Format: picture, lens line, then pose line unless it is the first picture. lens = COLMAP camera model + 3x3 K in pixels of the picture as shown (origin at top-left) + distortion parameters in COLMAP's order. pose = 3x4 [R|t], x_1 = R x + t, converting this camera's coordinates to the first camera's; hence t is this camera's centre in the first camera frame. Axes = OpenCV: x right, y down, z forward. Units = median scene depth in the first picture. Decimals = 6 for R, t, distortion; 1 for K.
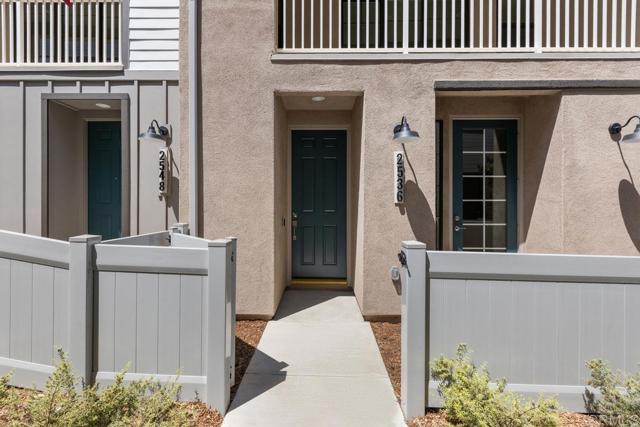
lens RADIAL K [[284.0, 0, 318.0], [0, 284.0, 208.9], [0, 0, 1]] dist [-0.001628, -0.000059]
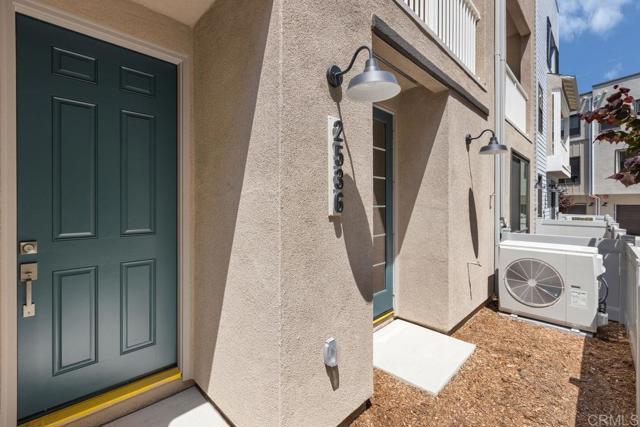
lens RADIAL K [[284.0, 0, 321.1], [0, 284.0, 206.9], [0, 0, 1]] dist [-0.001628, -0.000059]
pose [[0.703581, -0.009946, 0.710546, -0.095875], [0.014538, 0.999894, -0.000399, -0.033959], [-0.710467, 0.010611, 0.703651, 0.592096]]
